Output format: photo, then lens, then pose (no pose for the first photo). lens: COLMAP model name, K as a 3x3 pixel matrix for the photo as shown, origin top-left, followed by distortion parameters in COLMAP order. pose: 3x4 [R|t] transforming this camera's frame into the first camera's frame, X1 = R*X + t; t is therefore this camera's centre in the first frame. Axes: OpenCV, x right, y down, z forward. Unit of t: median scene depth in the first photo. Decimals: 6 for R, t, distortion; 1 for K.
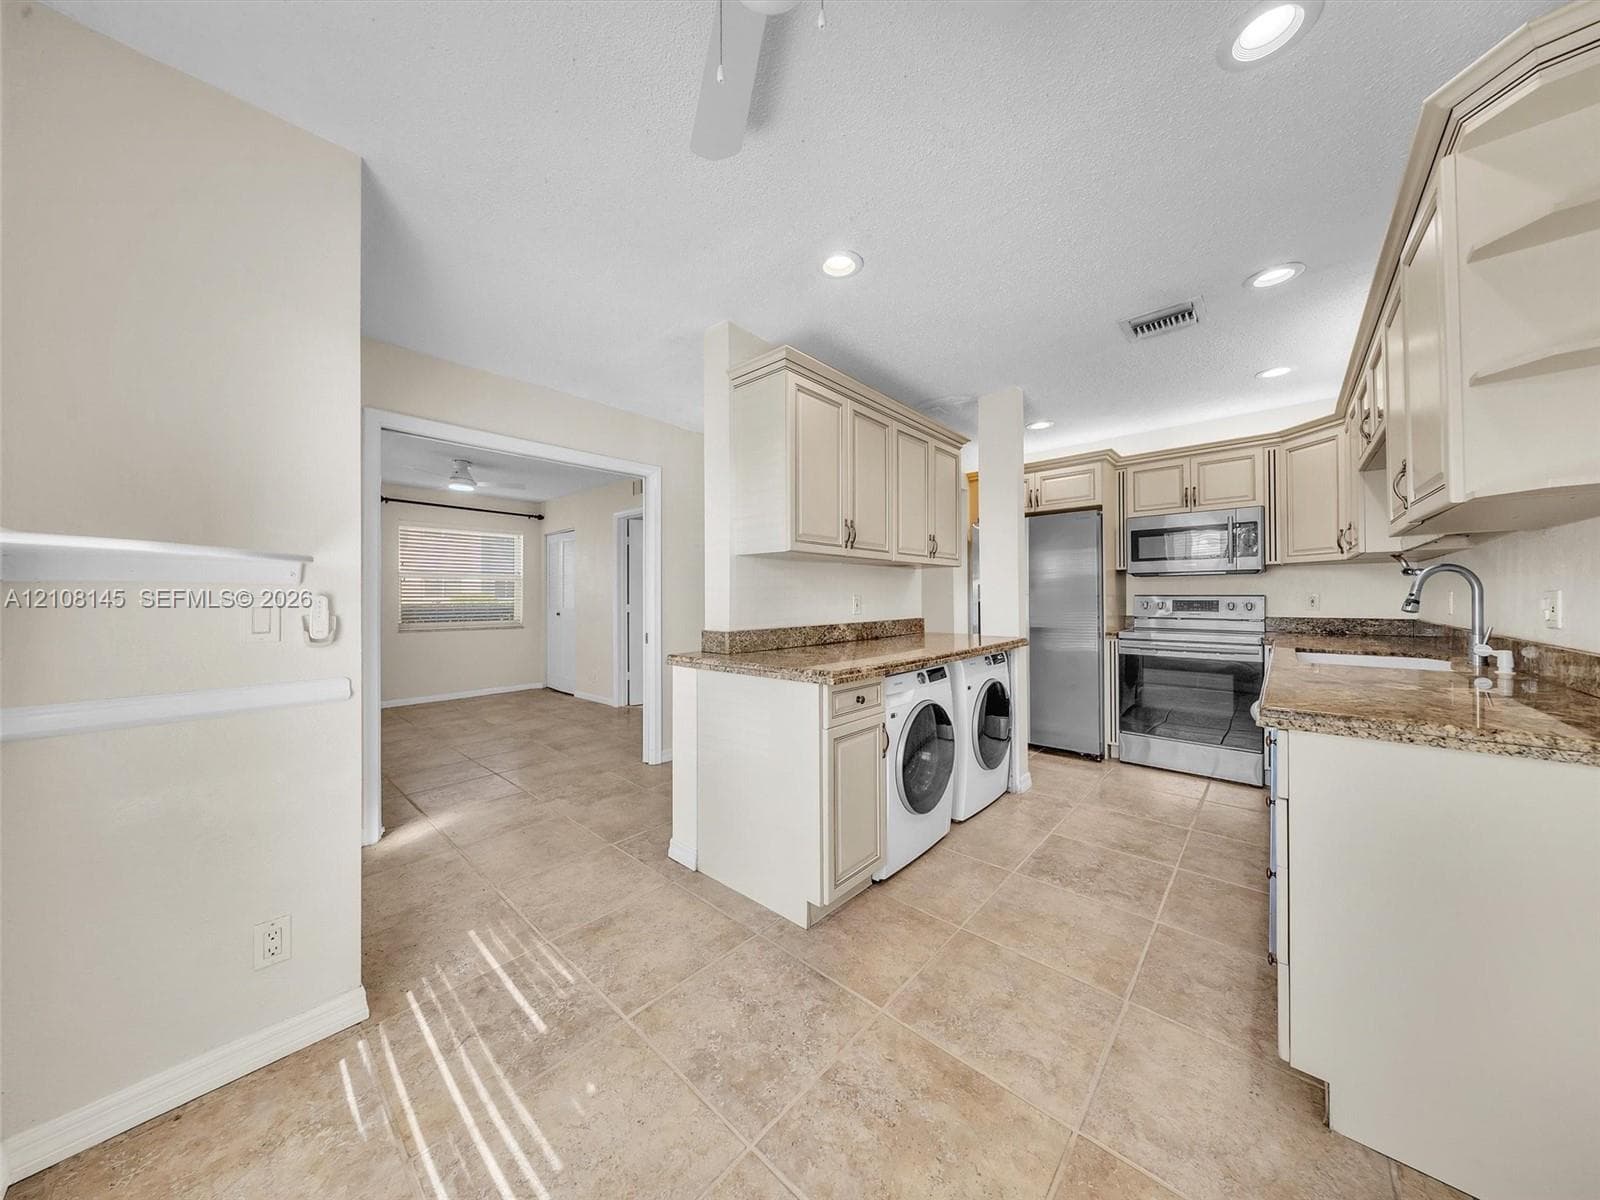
lens RADIAL K [[538.8, 0, 794.8], [0, 538.8, 592.9], [0, 0, 1]] dist [-0.001515, -0.000987]
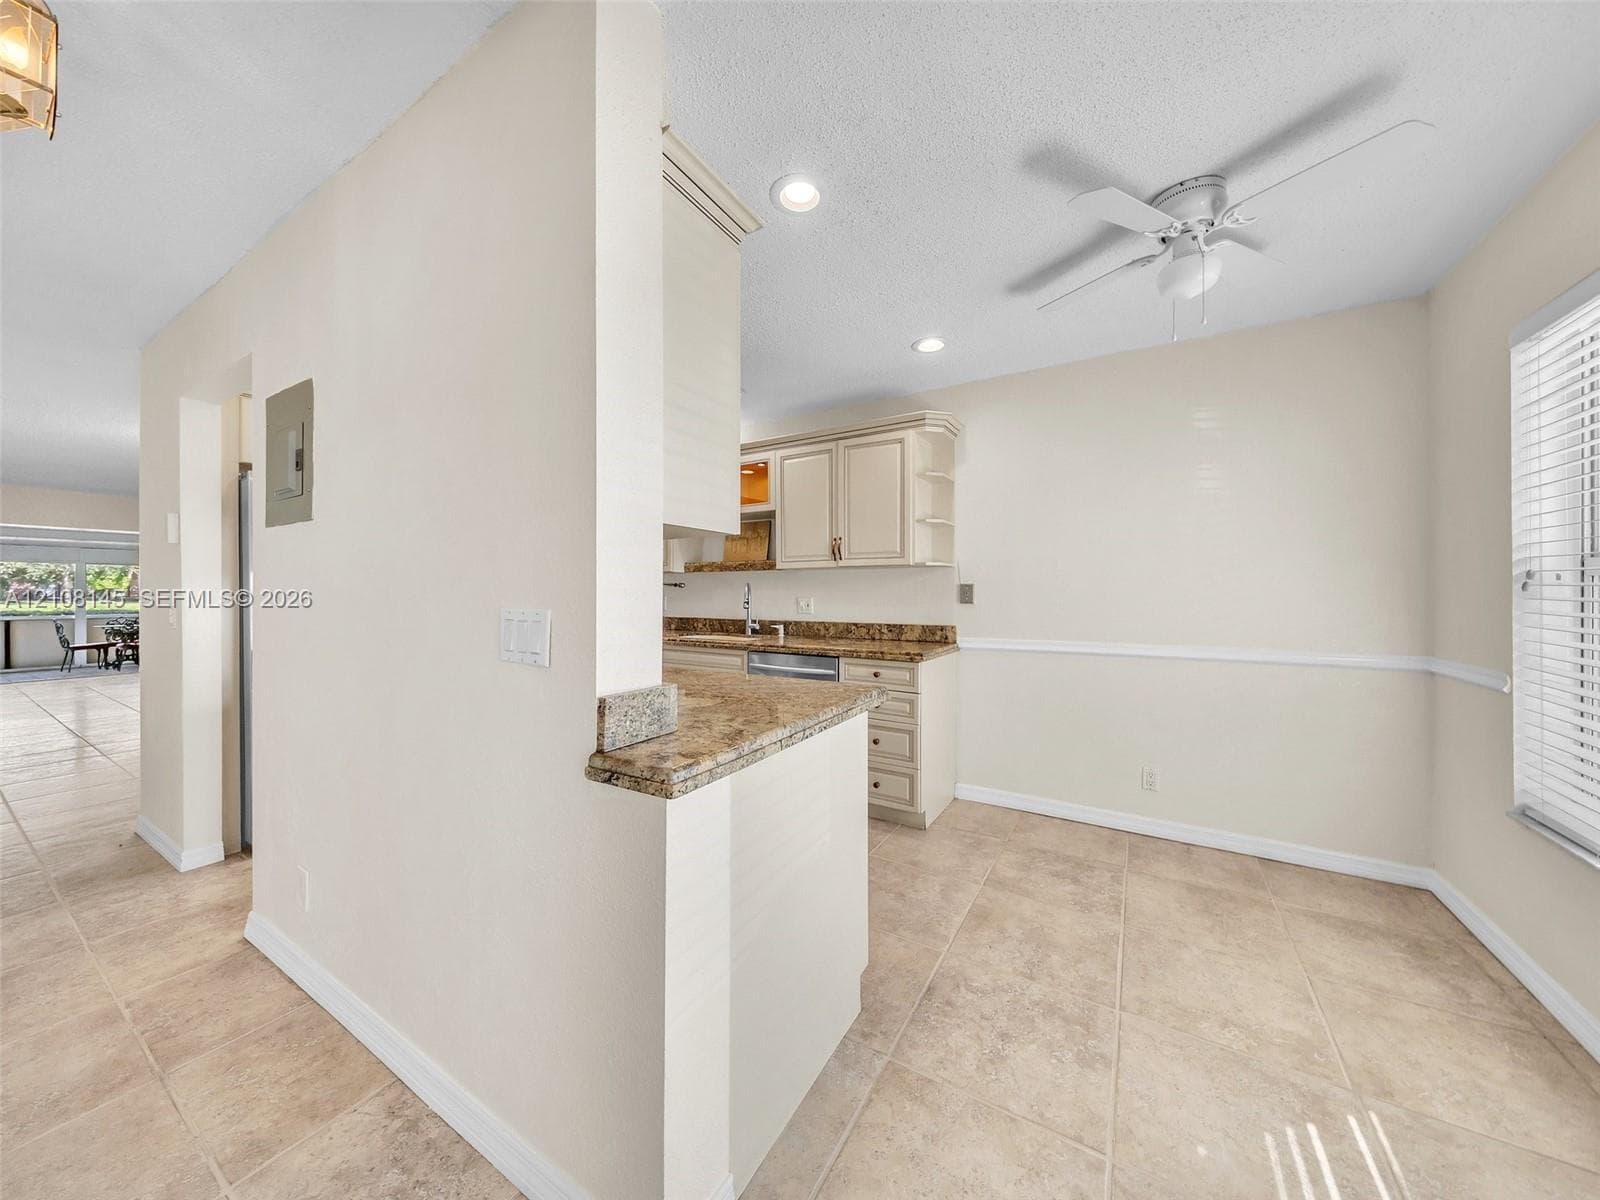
lens RADIAL K [[538.8, 0, 808.7], [0, 538.8, 597.7], [0, 0, 1]] dist [-0.001515, -0.000987]
pose [[-0.187789, -0.008826, 0.982170, -0.787560], [-0.012935, 0.999895, 0.006512, -0.018471], [-0.982124, -0.011482, -0.187884, 1.261304]]
